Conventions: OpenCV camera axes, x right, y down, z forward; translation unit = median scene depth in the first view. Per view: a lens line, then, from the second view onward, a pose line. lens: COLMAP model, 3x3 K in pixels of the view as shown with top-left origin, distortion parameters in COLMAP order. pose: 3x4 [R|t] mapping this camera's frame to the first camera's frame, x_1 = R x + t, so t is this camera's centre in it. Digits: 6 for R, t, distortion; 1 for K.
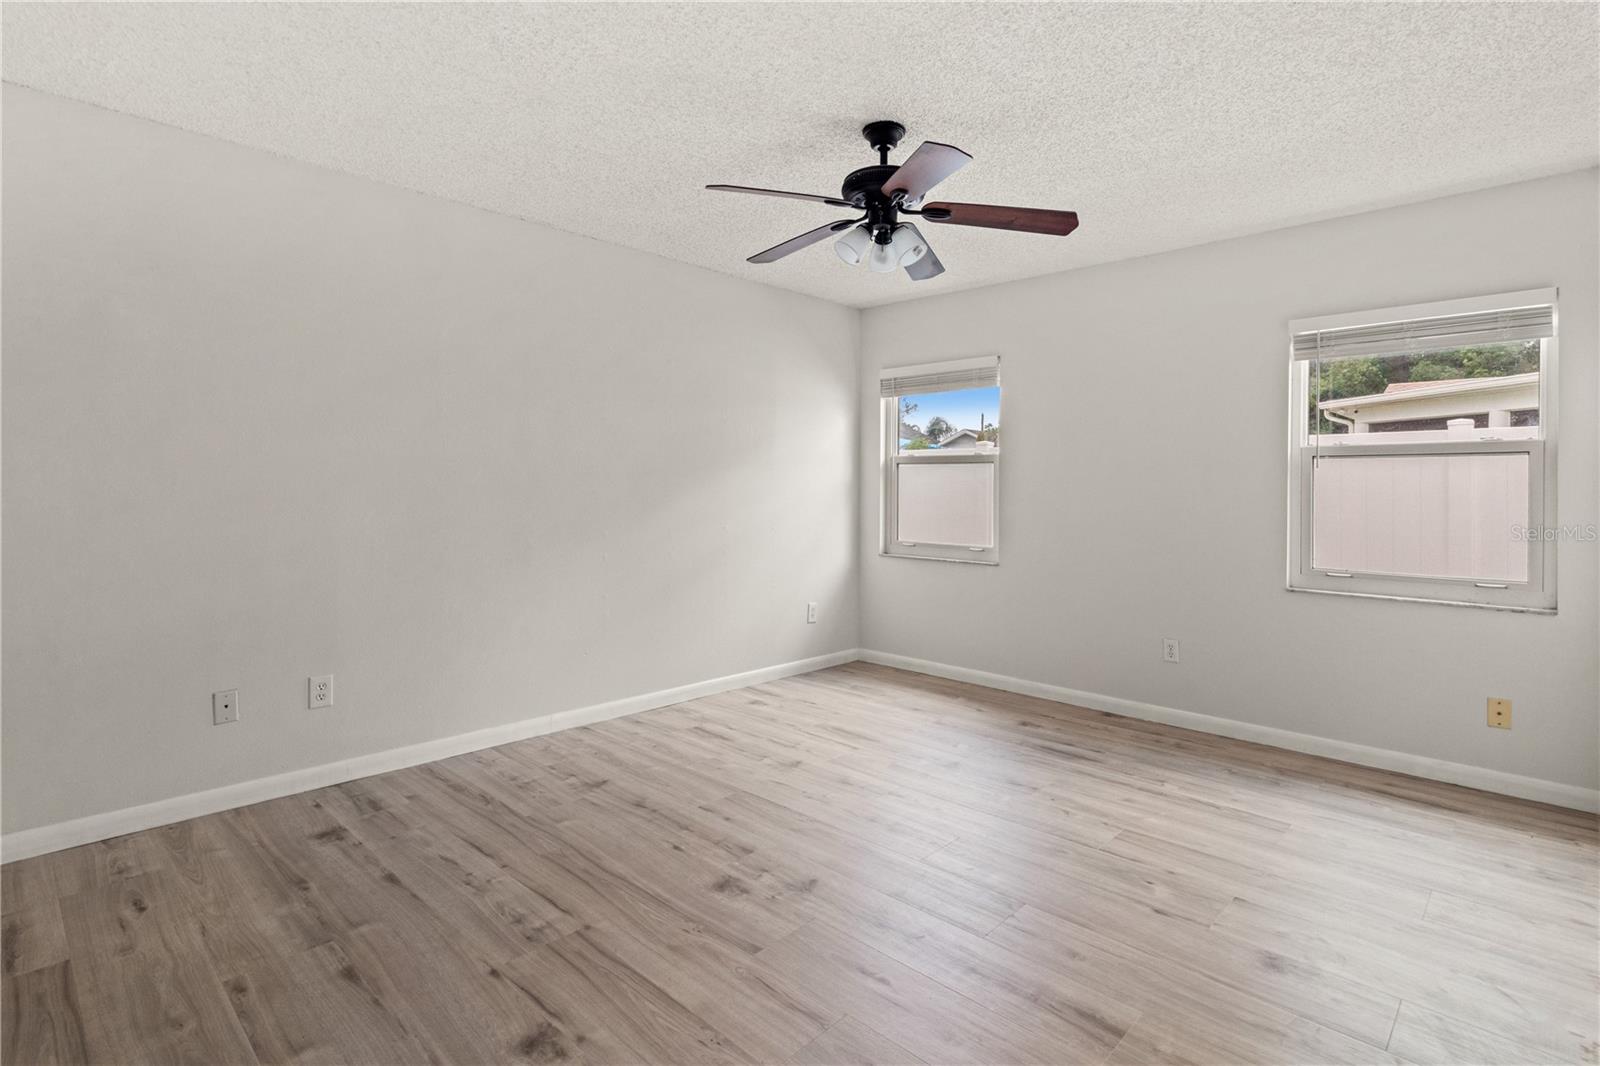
lens RADIAL K [[763.6, 0, 795.9], [0, 763.6, 518.9], [0, 0, 1]] dist [0.001222, -0.000023]
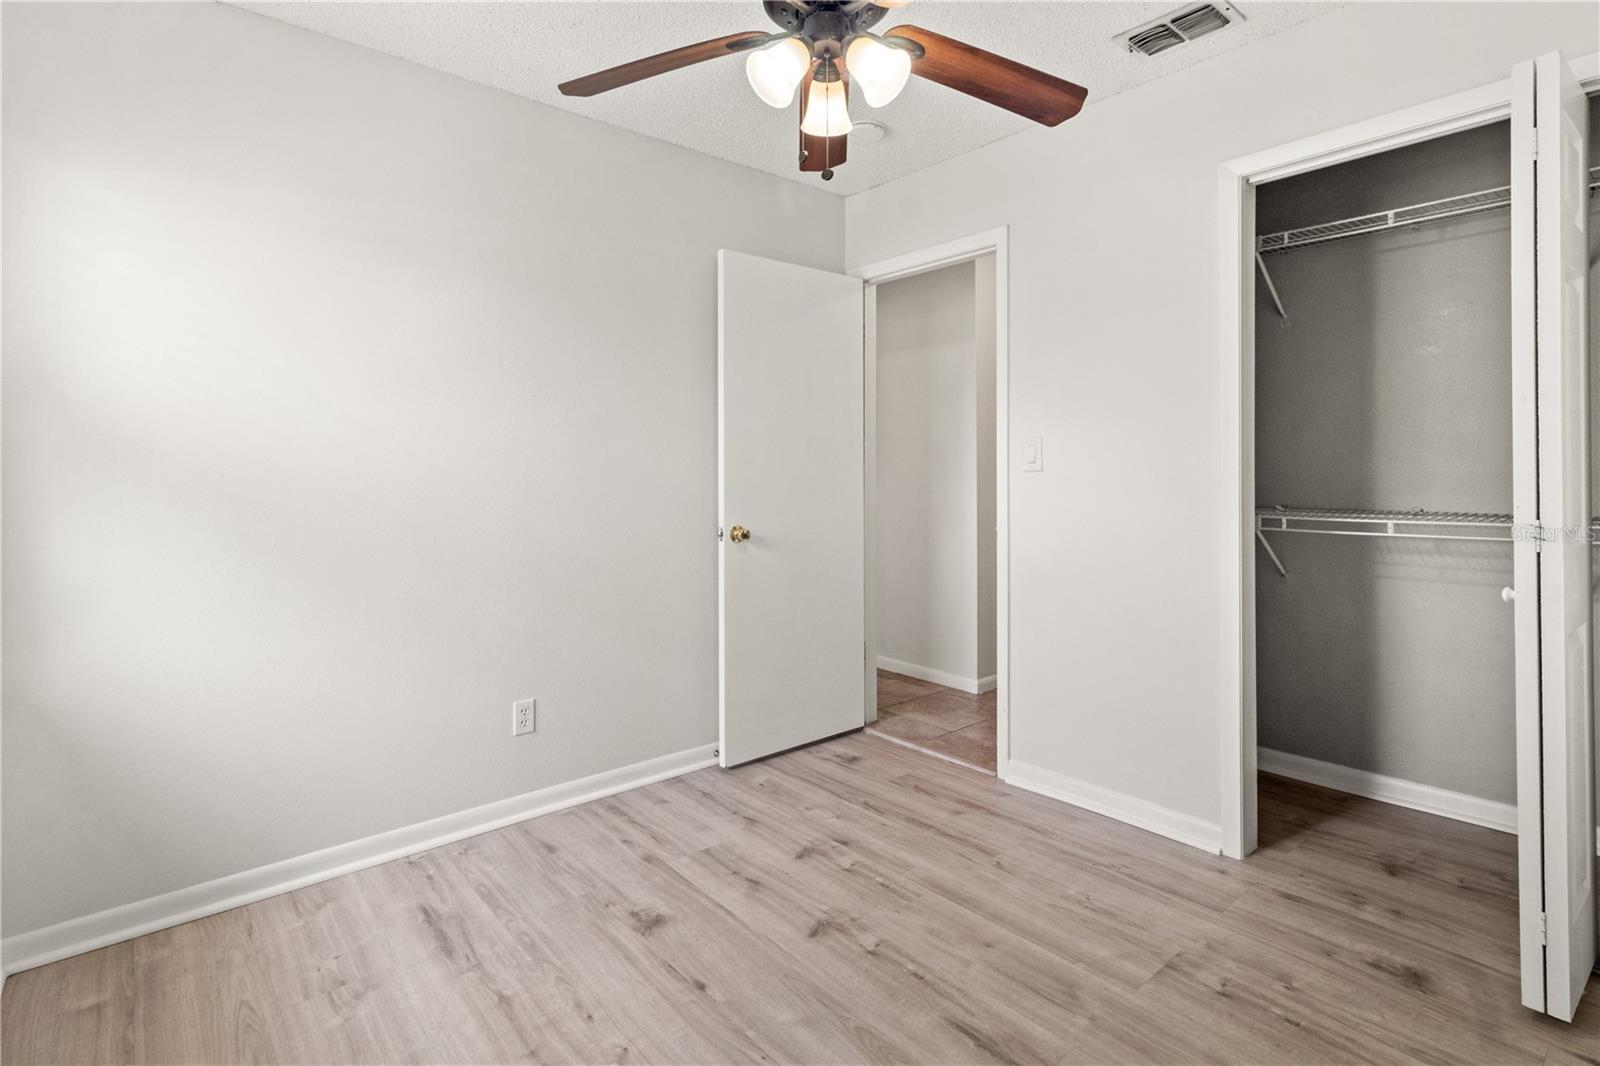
lens RADIAL K [[763.6, 0, 799.8], [0, 763.6, 527.7], [0, 0, 1]] dist [0.001222, -0.000023]
pose [[-0.994483, -0.030465, 0.100372, -0.344567], [-0.029497, 0.999503, 0.011112, 0.012579], [-0.100660, 0.008090, -0.994888, 1.903159]]
